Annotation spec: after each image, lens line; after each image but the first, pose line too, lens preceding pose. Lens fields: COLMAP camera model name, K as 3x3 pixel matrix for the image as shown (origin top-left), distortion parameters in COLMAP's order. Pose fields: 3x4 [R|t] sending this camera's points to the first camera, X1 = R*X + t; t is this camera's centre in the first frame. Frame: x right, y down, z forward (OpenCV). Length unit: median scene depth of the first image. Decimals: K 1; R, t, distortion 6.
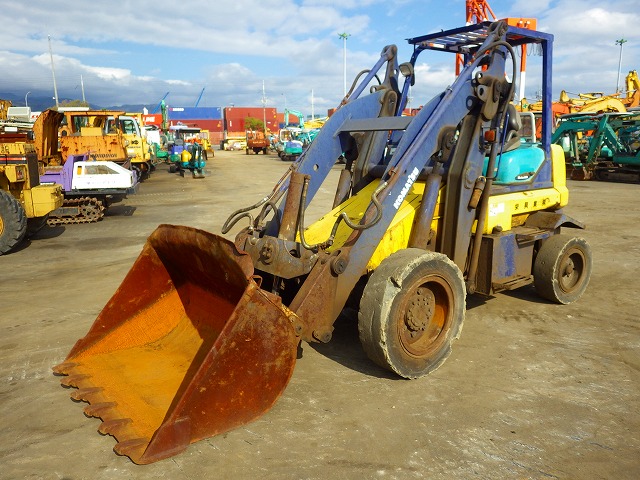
lens RADIAL K [[532.7, 0, 320.0], [0, 532.7, 240.0], [0, 0, 1]] dist [-0.025172, -0.010786]
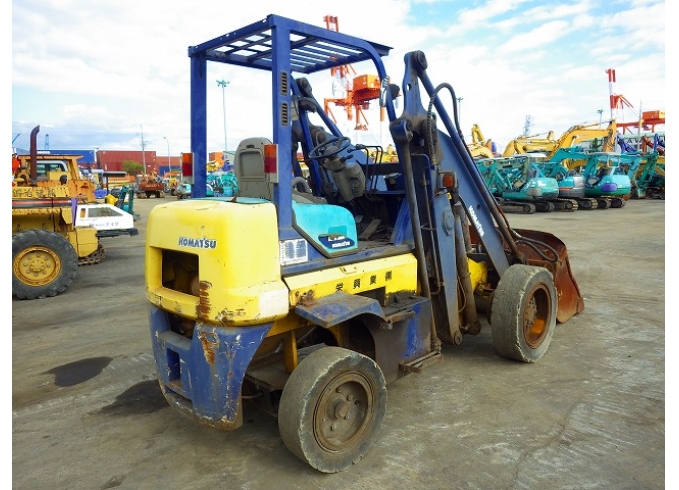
lens RADIAL K [[546.5, 0, 339.5], [0, 546.5, 245.0], [0, 0, 1]] dist [-0.031777, 0.004065]
pose [[0.942548, -0.045381, 0.330975, -0.275031], [0.069053, 0.995800, -0.060113, 0.020841], [-0.326857, 0.079514, 0.941723, -0.111336]]
